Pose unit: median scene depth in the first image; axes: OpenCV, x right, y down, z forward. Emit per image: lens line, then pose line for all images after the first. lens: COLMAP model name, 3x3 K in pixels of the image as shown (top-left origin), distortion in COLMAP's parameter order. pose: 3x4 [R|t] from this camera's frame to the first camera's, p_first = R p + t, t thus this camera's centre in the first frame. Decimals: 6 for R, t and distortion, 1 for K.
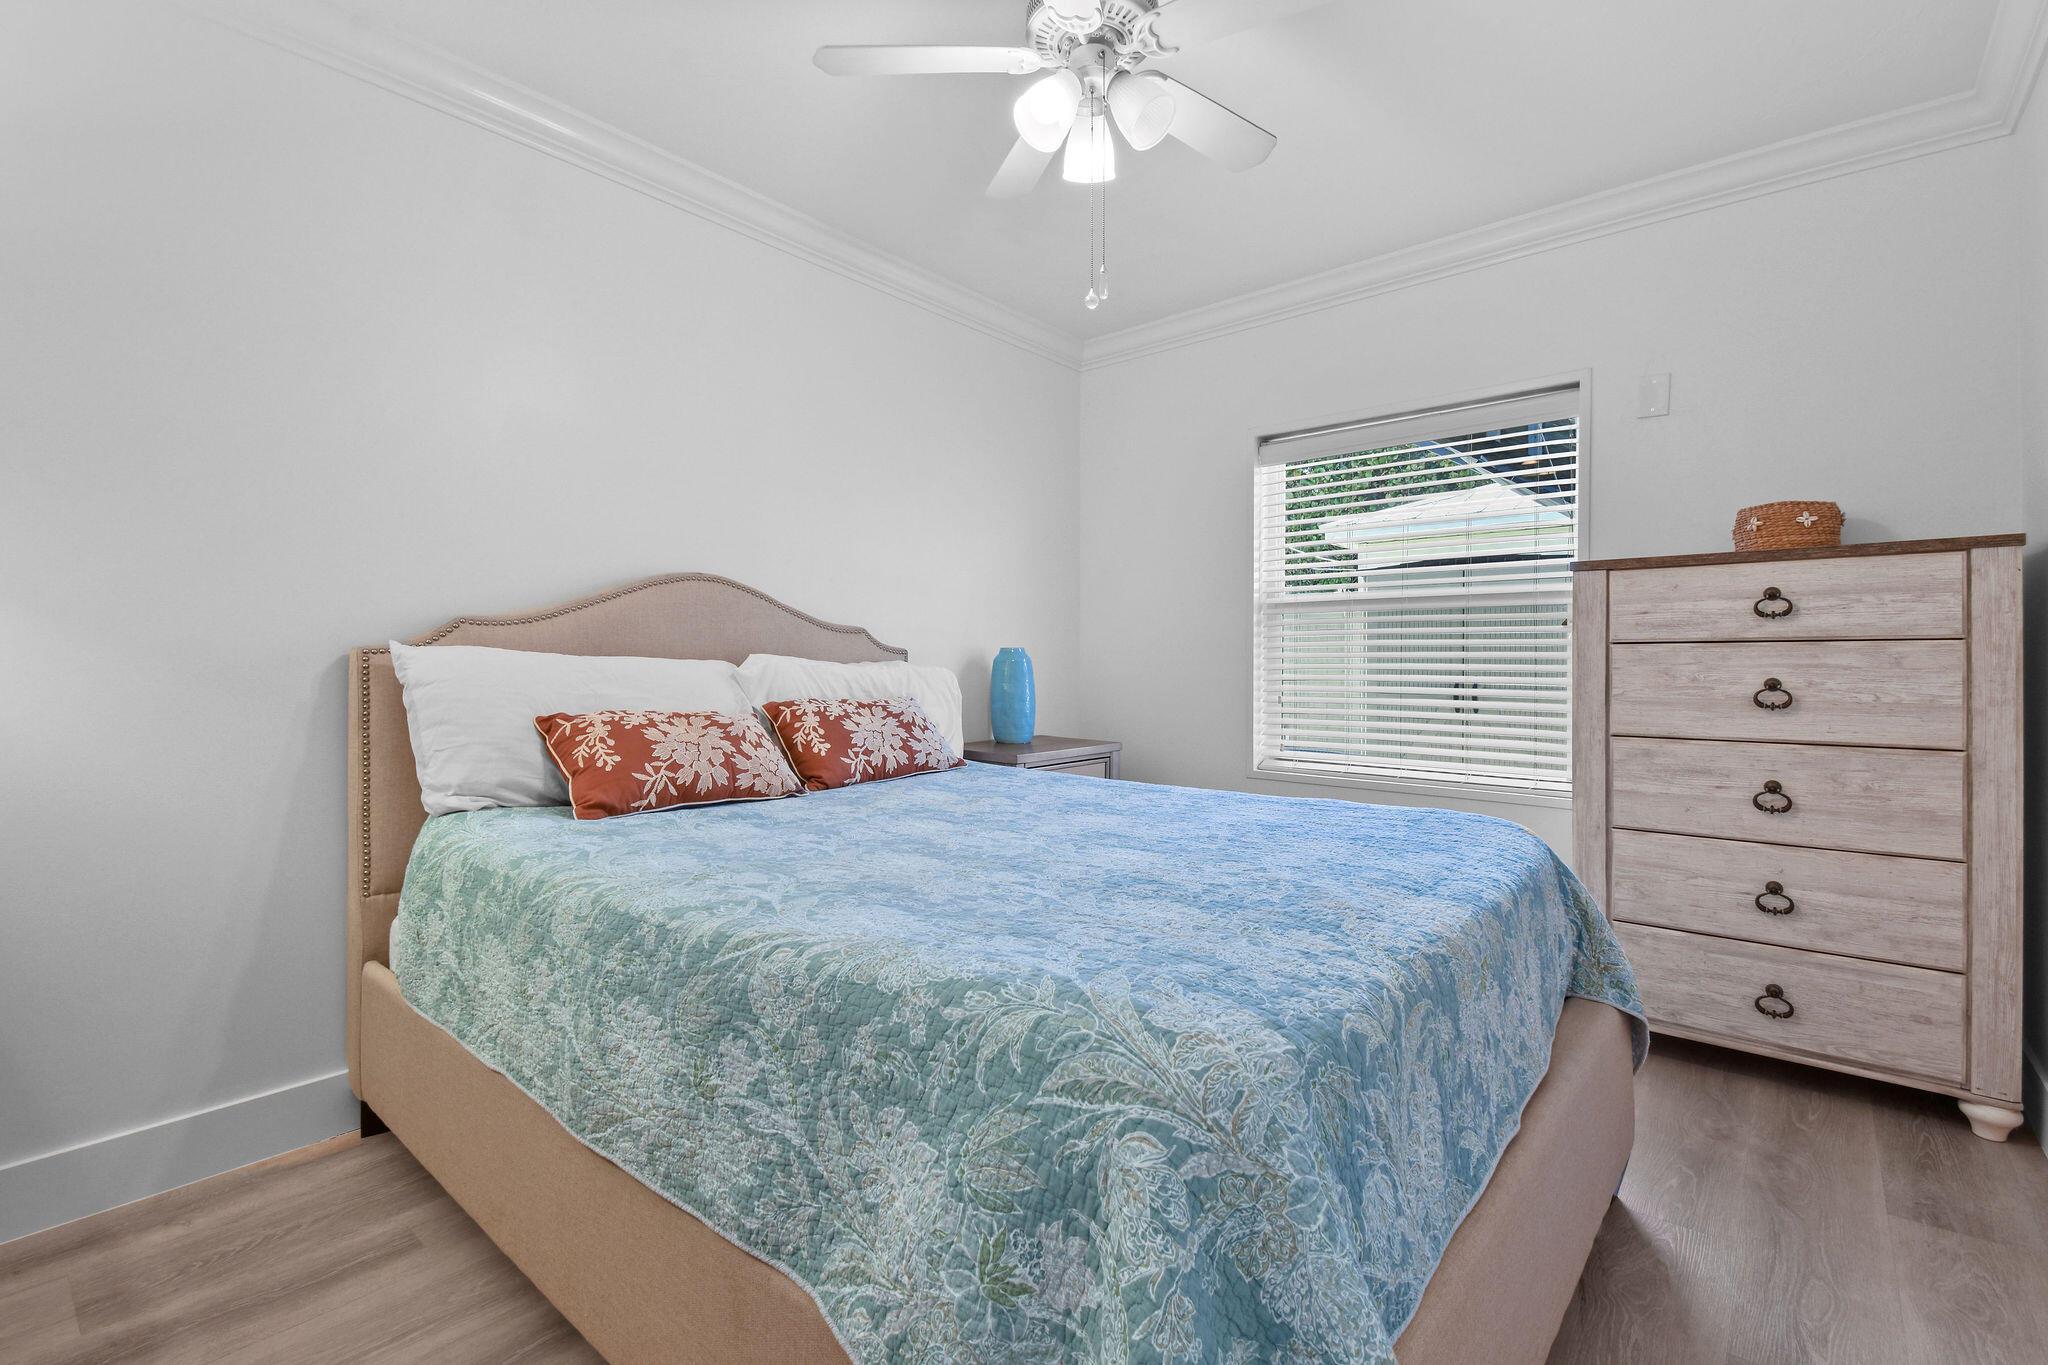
lens RADIAL K [[898.6, 0, 1010.5], [0, 898.6, 674.3], [0, 0, 1]] dist [-0.000517, -0.000394]
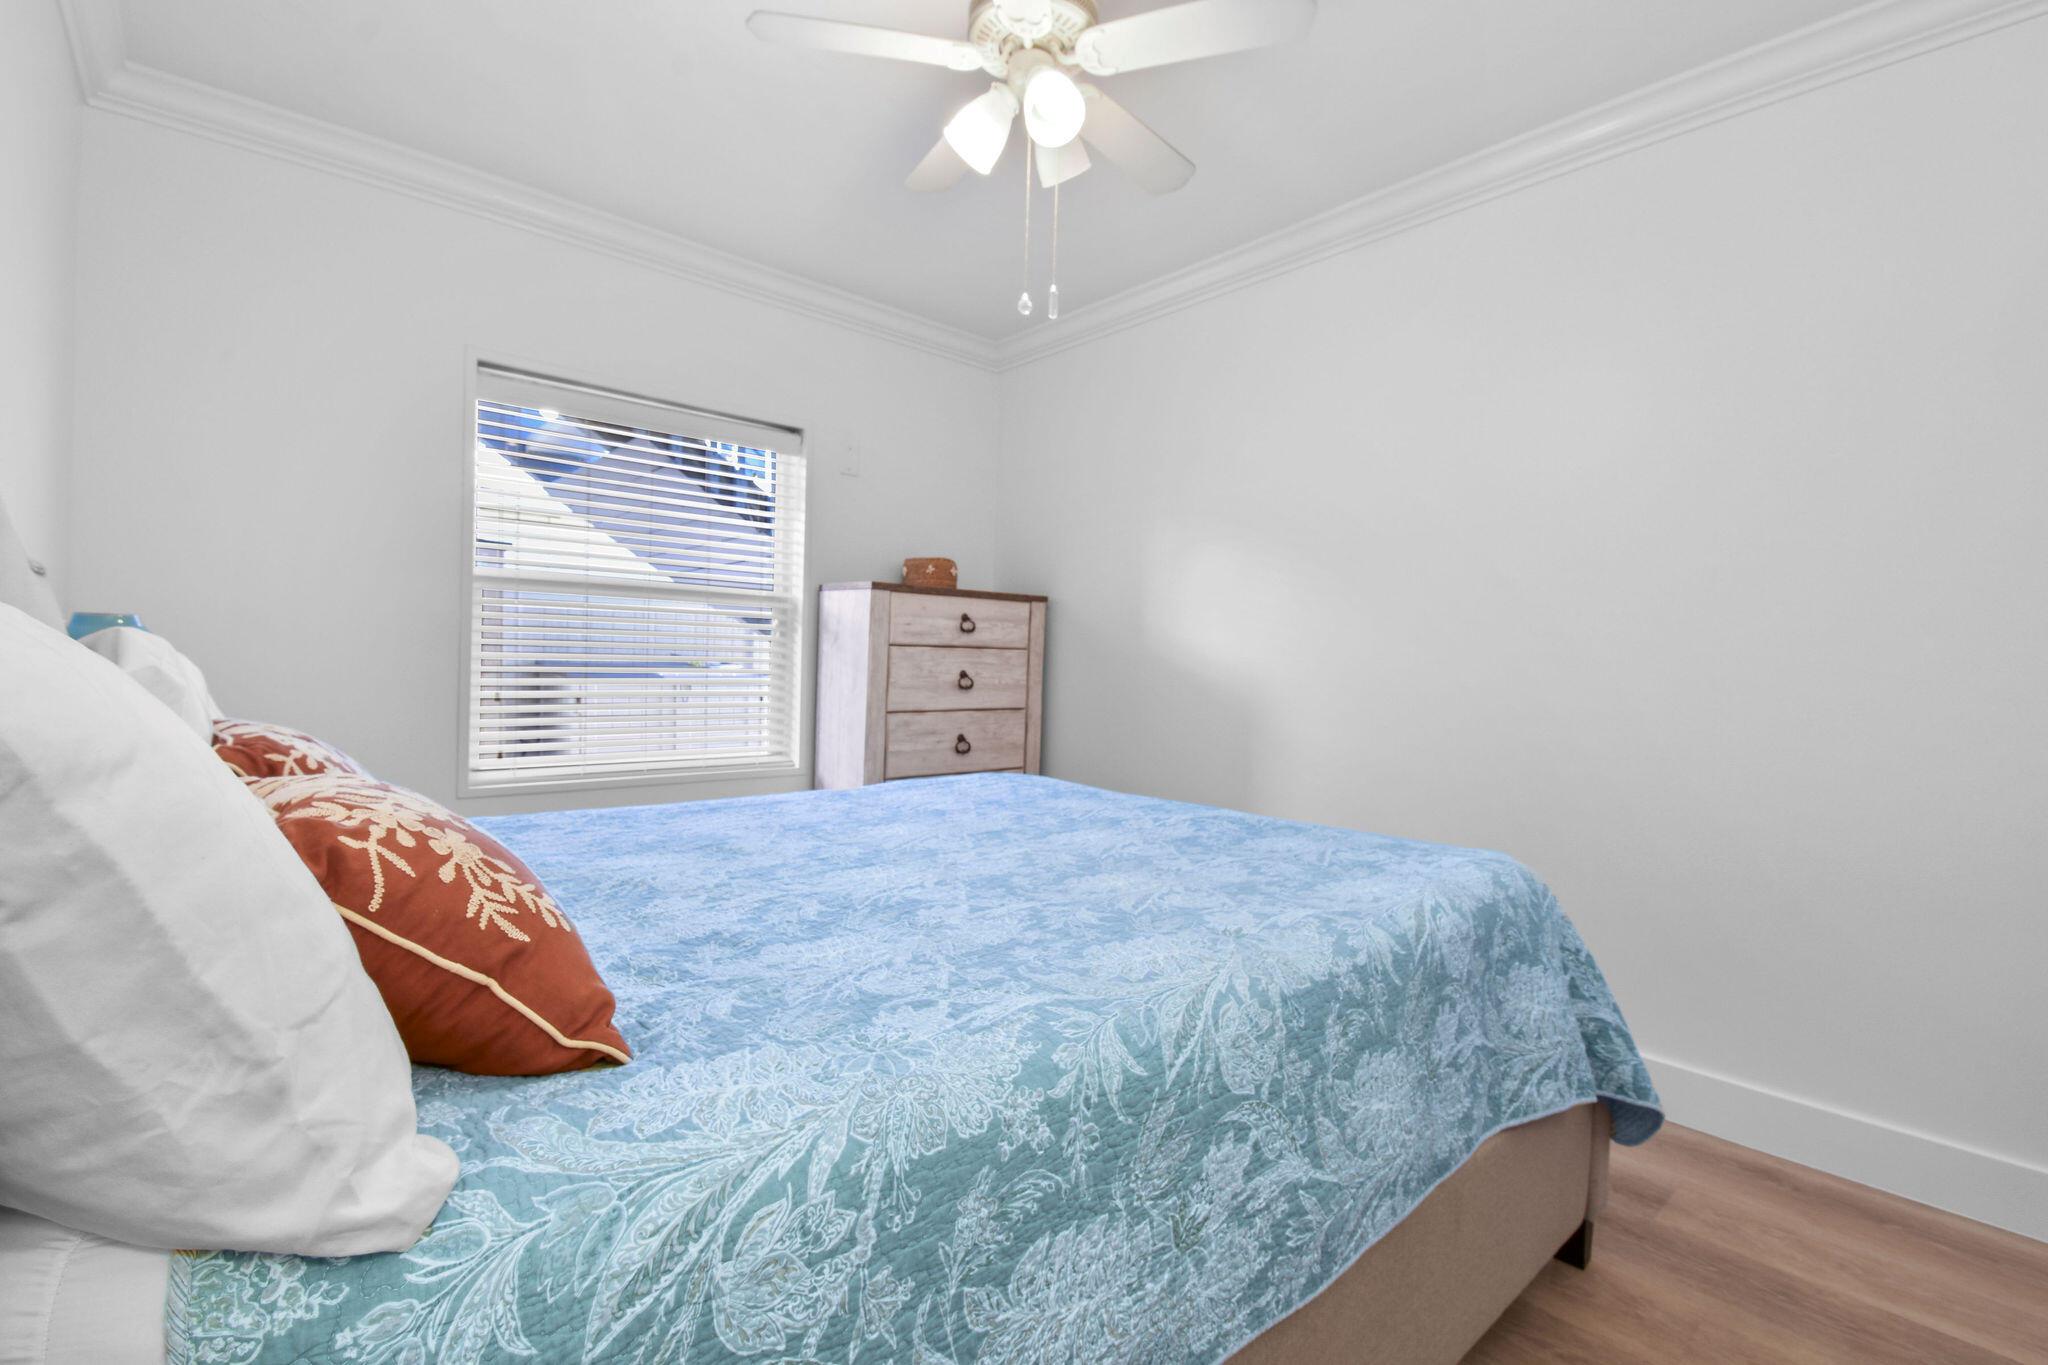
lens RADIAL K [[898.6, 0, 1009.1], [0, 898.6, 675.7], [0, 0, 1]] dist [-0.000517, -0.000394]
pose [[0.141482, -0.017649, 0.989783, -0.717702], [-0.016483, 0.999660, 0.020181, -0.019805], [-0.989804, -0.019170, 0.141143, 0.685585]]
